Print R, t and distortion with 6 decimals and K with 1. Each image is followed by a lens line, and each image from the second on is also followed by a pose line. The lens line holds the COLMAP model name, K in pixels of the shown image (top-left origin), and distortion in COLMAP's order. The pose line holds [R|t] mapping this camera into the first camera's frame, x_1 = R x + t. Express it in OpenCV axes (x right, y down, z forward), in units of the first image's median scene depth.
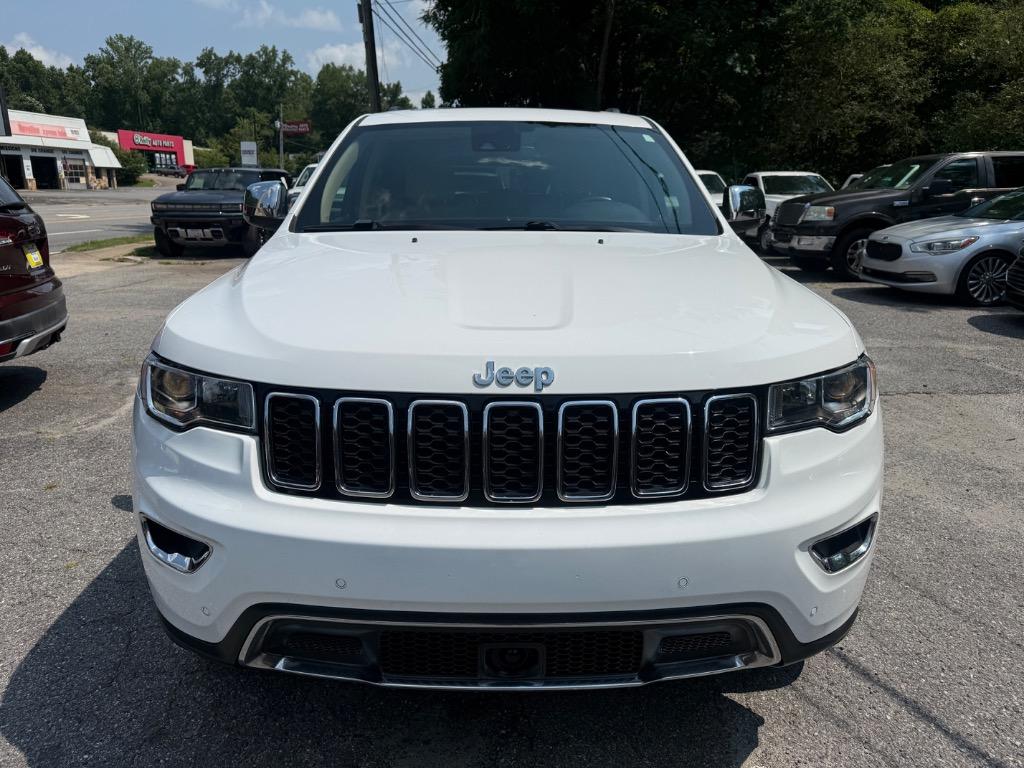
lens RADIAL K [[734.4, 0, 516.7], [0, 734.4, 379.7], [0, 0, 1]] dist [0.008820, -0.008839]
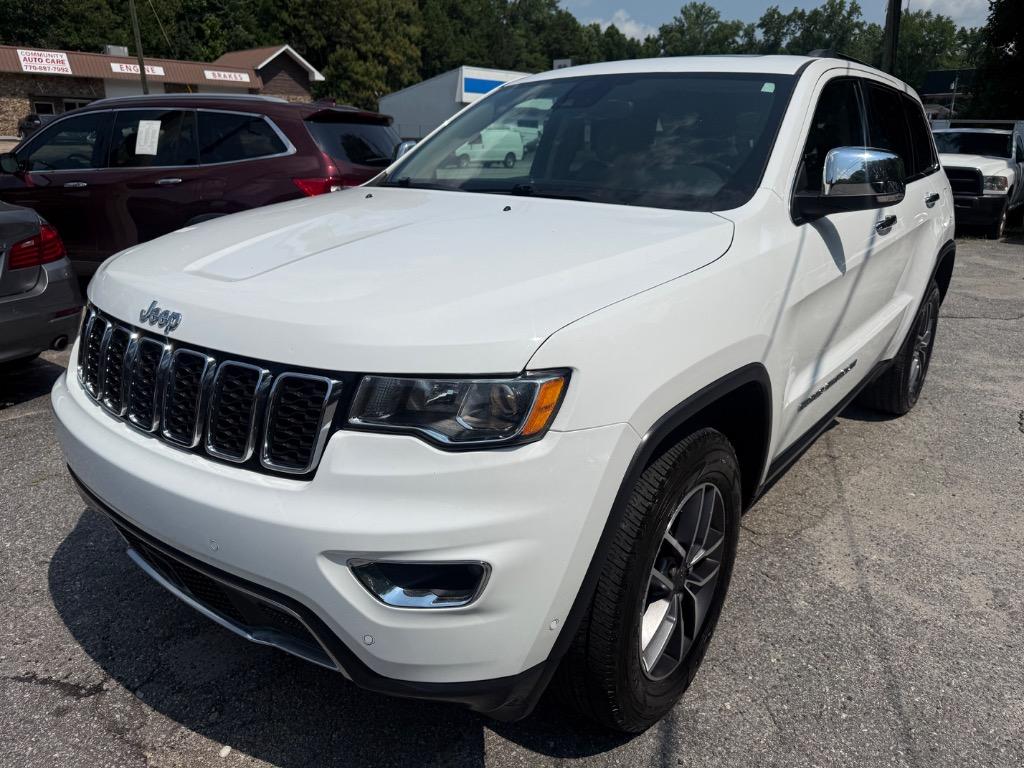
lens RADIAL K [[734.4, 0, 516.7], [0, 734.4, 379.7], [0, 0, 1]] dist [0.008820, -0.008839]
pose [[0.780742, 0.197935, -0.592675, 1.061932], [-0.168931, 0.980044, 0.104768, -0.115833], [0.601585, 0.018324, 0.798599, 0.435250]]
